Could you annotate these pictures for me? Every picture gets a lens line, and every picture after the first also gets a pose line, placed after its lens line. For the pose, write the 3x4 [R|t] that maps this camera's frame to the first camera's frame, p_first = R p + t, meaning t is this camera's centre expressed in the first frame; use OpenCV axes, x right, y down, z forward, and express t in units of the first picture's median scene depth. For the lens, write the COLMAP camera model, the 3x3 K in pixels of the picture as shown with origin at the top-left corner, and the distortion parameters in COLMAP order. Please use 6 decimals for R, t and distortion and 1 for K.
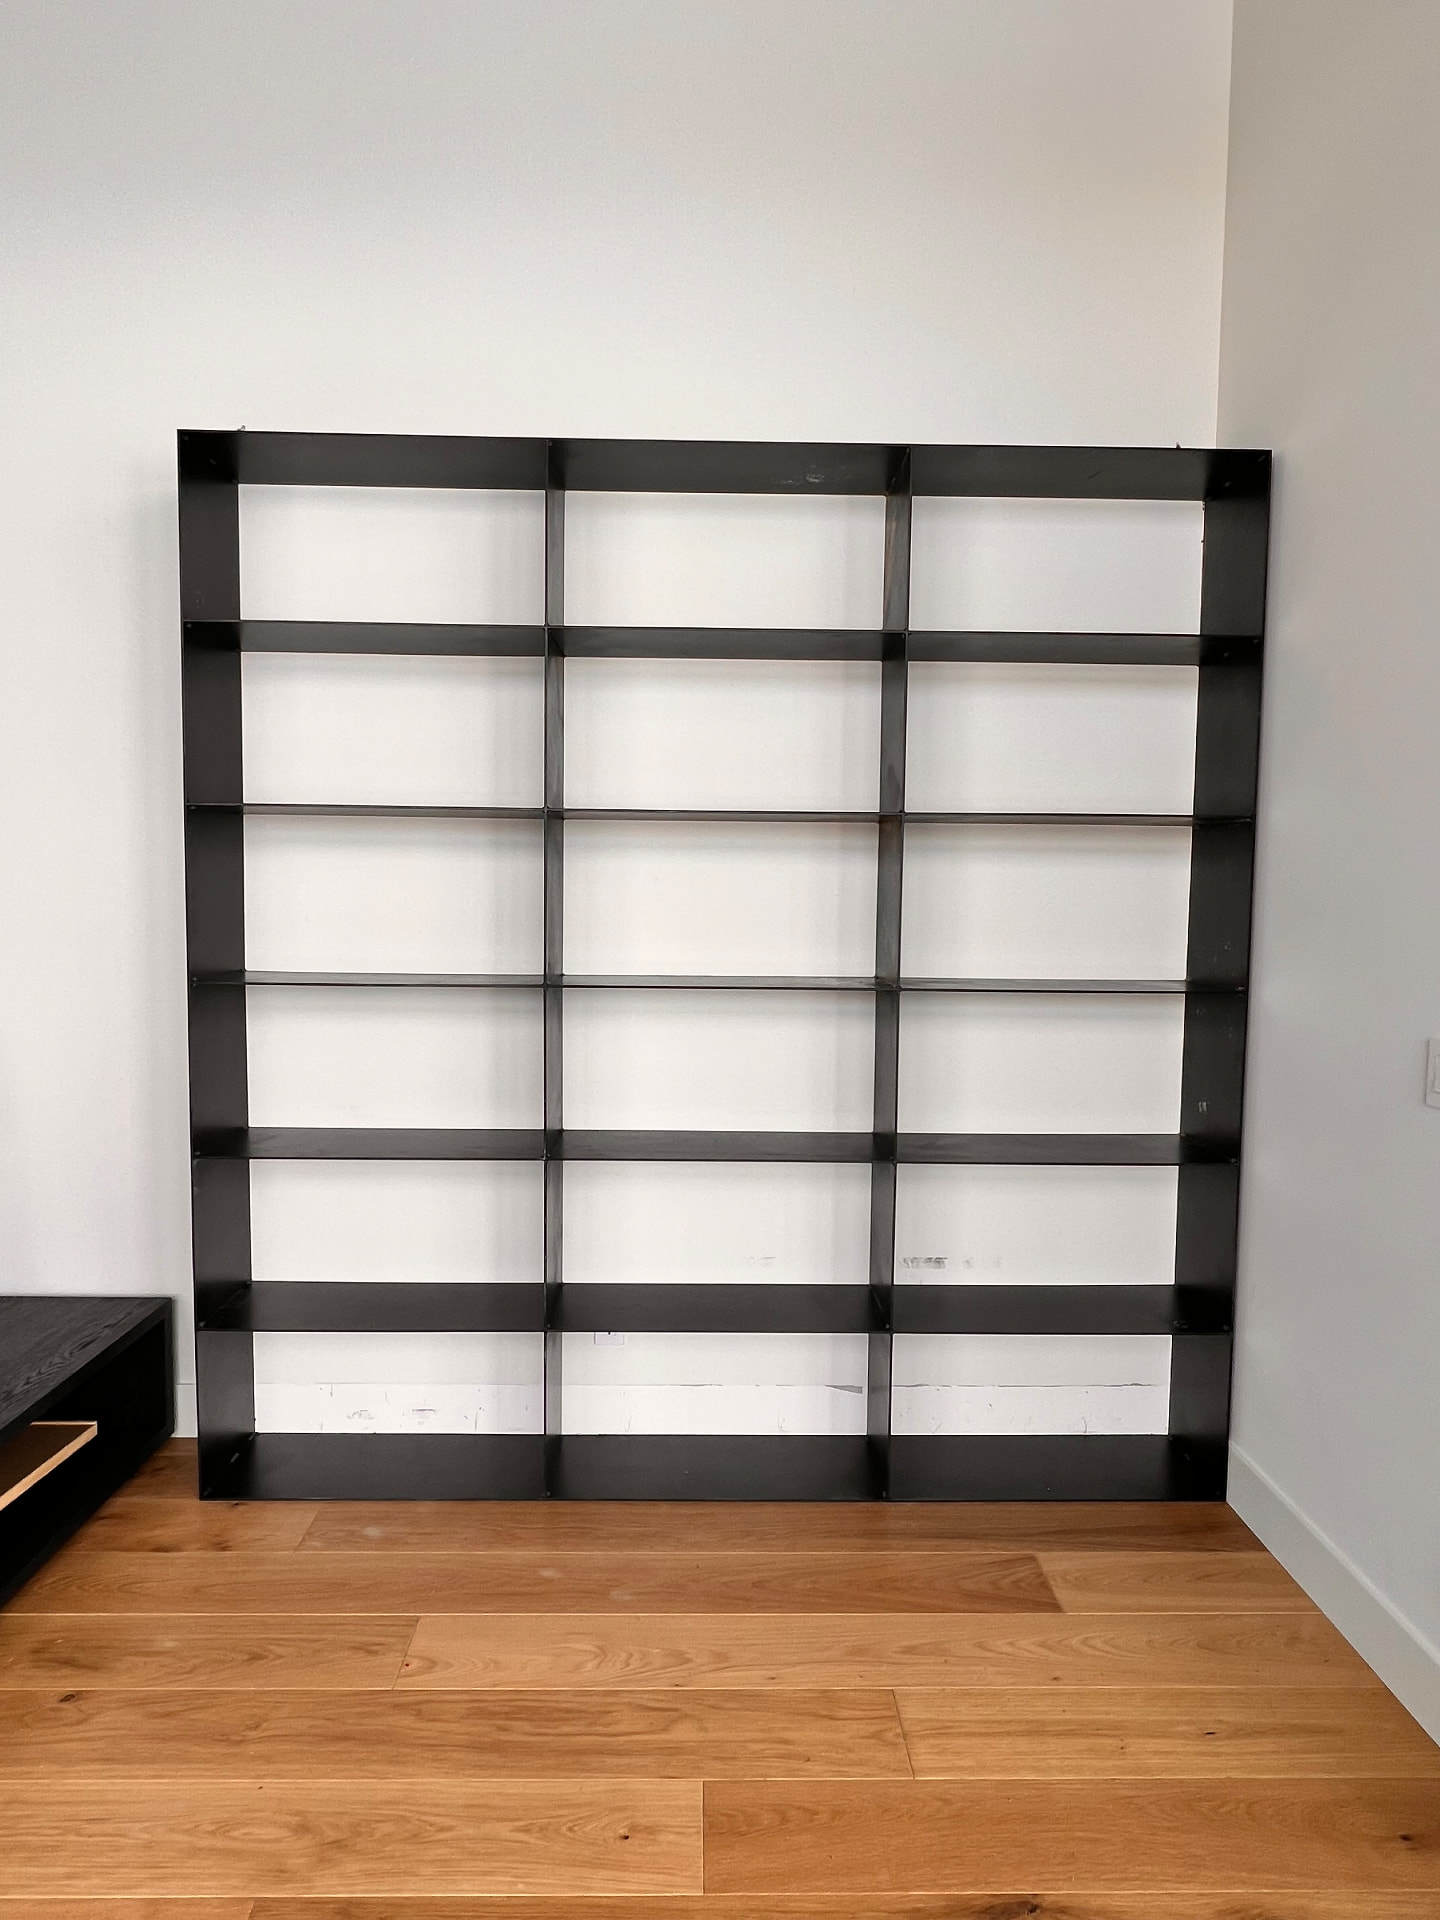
lens RADIAL K [[1090.5, 0, 716.2], [0, 1090.5, 951.7], [0, 0, 1]] dist [-0.000237, -0.000832]
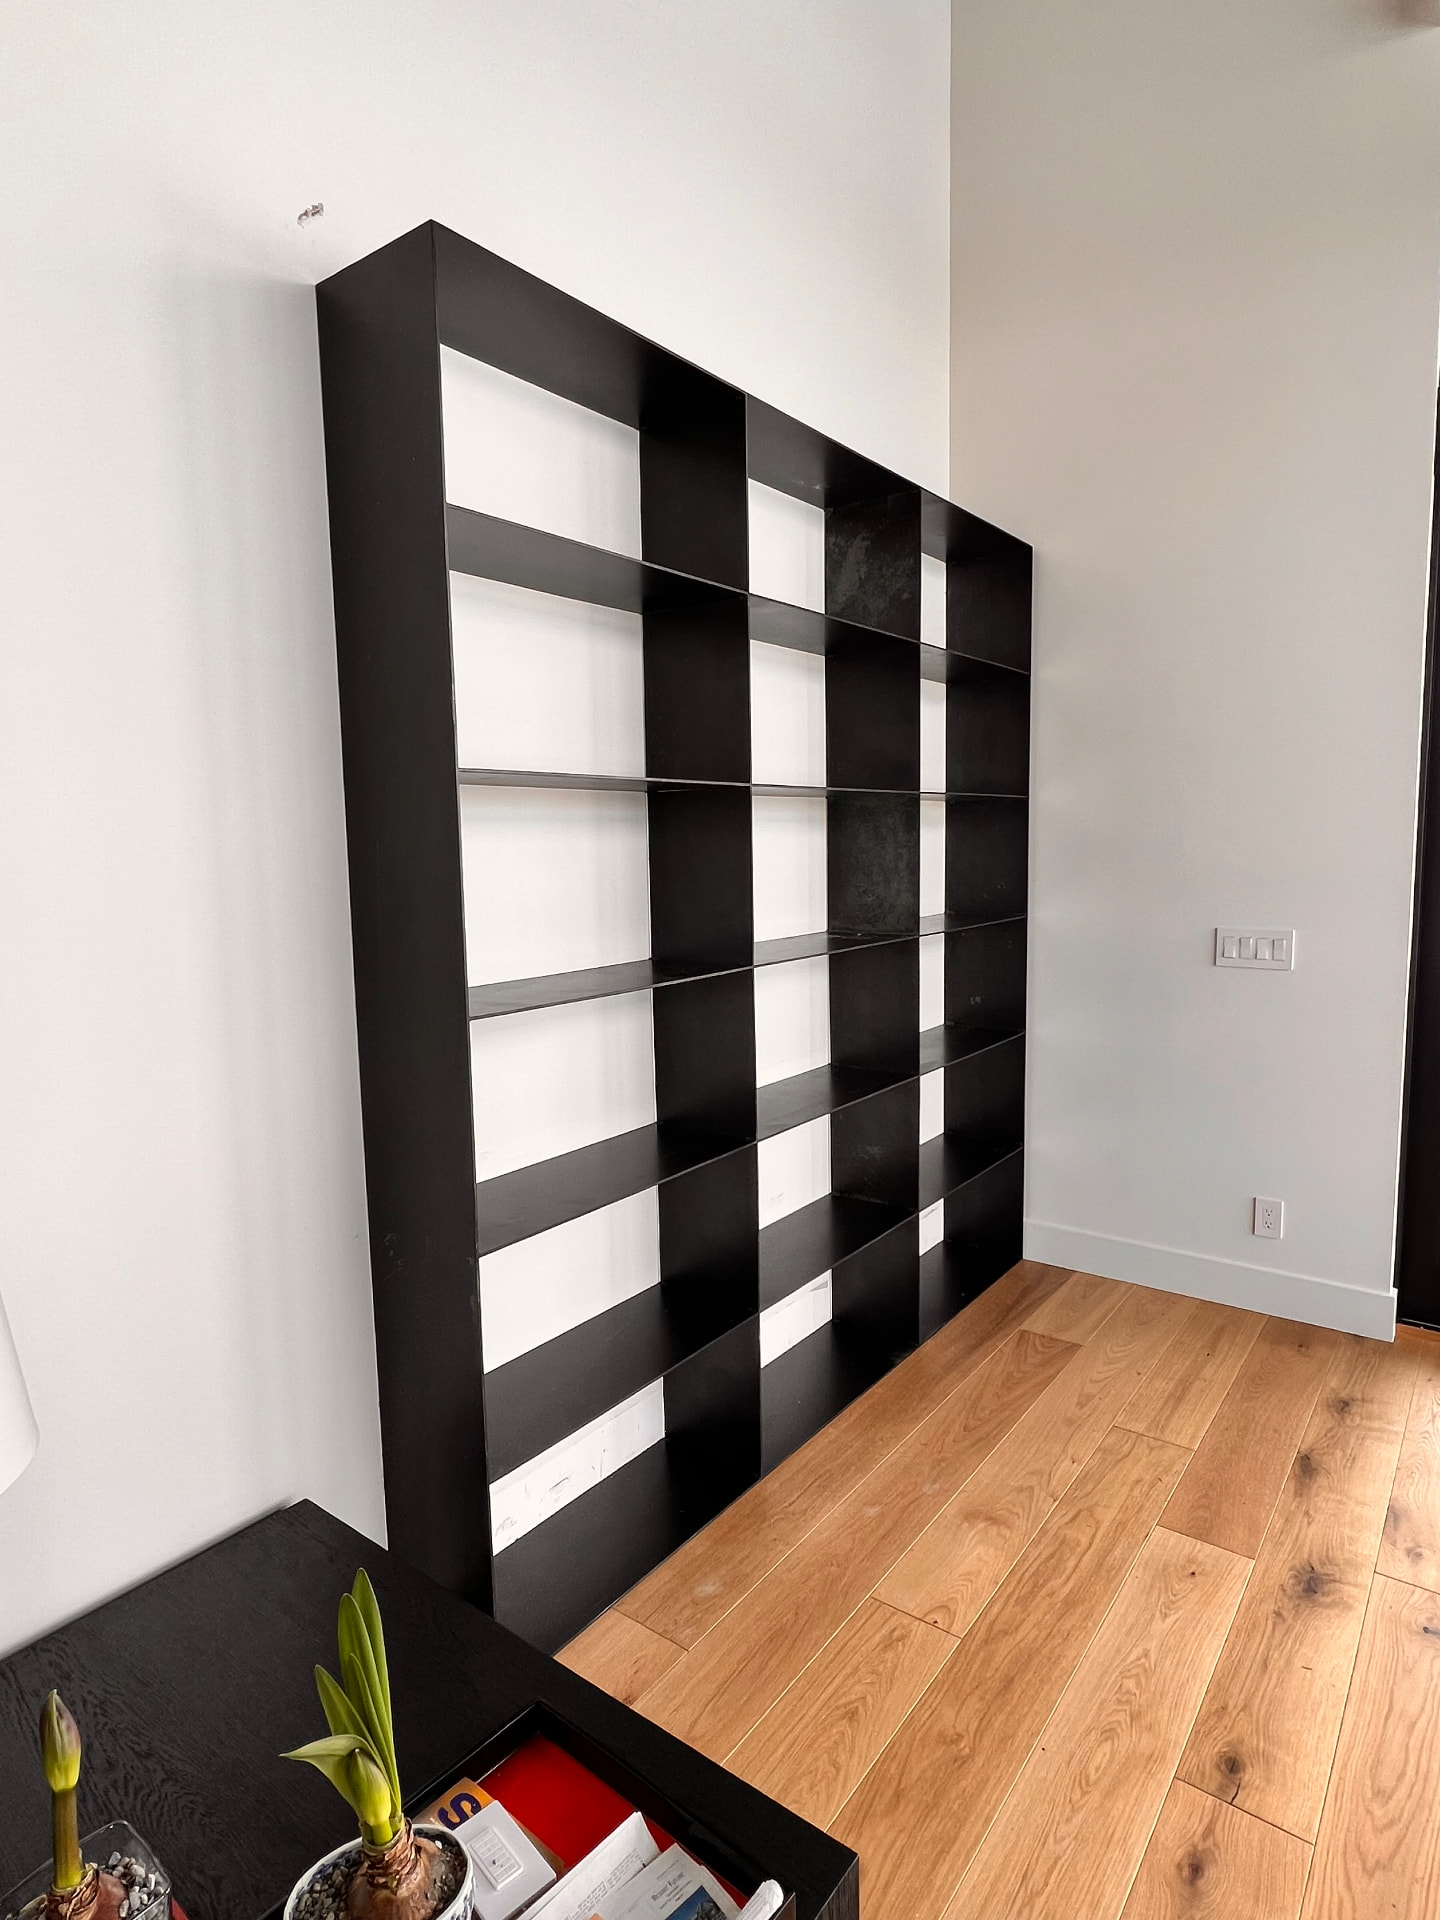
lens RADIAL K [[1090.5, 0, 716.0], [0, 1090.5, 966.0], [0, 0, 1]] dist [-0.000237, -0.000832]
pose [[0.607032, -0.116232, 0.786131, -1.210978], [0.071436, 0.993222, 0.091690, -0.079117], [-0.791460, 0.000499, 0.611220, 0.557873]]
